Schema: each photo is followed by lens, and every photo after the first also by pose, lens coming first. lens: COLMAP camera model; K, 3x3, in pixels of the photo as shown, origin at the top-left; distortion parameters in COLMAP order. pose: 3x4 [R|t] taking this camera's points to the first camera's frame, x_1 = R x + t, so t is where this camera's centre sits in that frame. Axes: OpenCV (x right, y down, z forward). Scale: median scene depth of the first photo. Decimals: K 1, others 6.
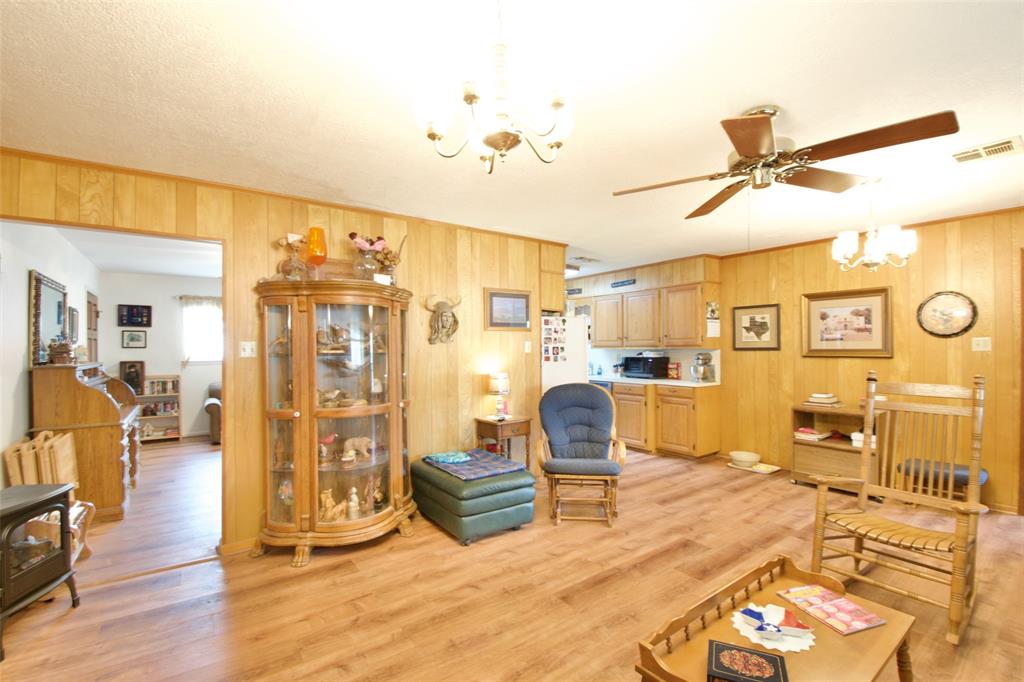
lens RADIAL K [[449.6, 0, 511.2], [0, 449.6, 346.7], [0, 0, 1]] dist [0.002168, -0.000144]
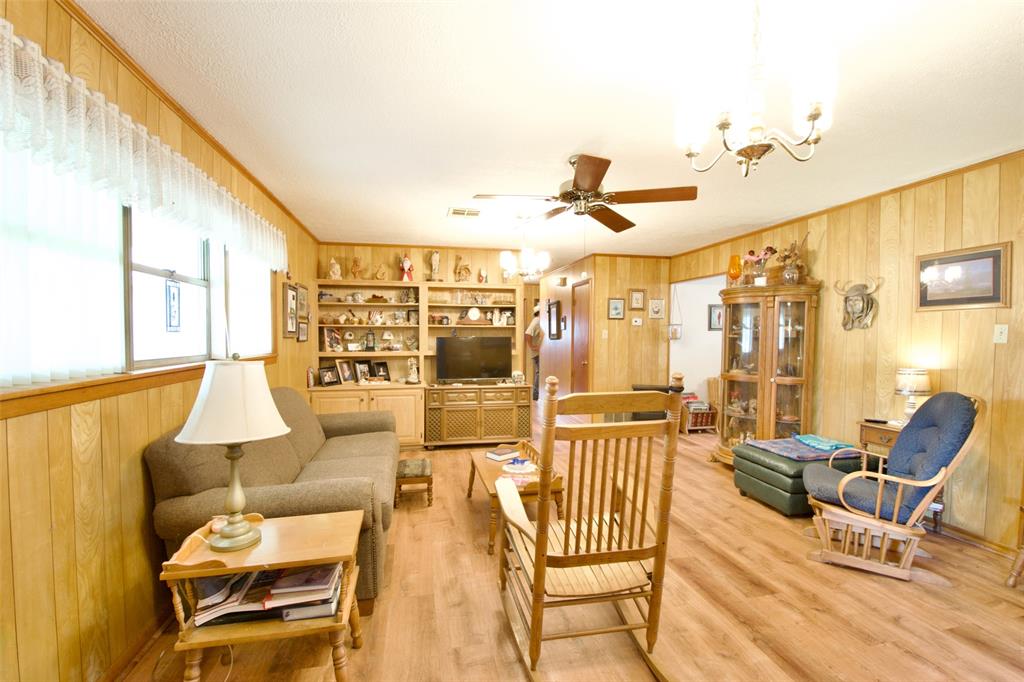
lens RADIAL K [[449.6, 0, 511.2], [0, 449.6, 346.7], [0, 0, 1]] dist [0.002168, -0.000144]
pose [[-0.404091, 0.030448, -0.914212, 0.885666], [0.004321, 0.999498, 0.031379, -0.003309], [0.914708, 0.008730, -0.404020, 0.640034]]
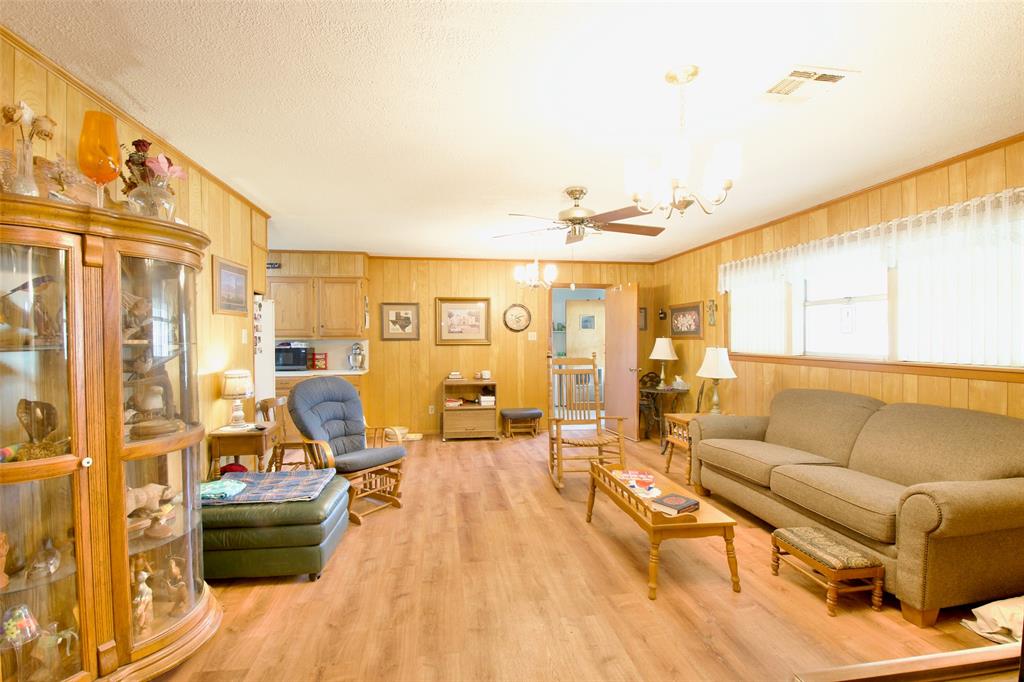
lens RADIAL K [[449.6, 0, 511.2], [0, 449.6, 346.7], [0, 0, 1]] dist [0.002168, -0.000144]
pose [[0.479062, -0.014582, 0.877660, -0.444385], [-0.002110, 0.999840, 0.017764, 0.003470], [-0.877778, -0.010362, 0.478955, 0.208567]]
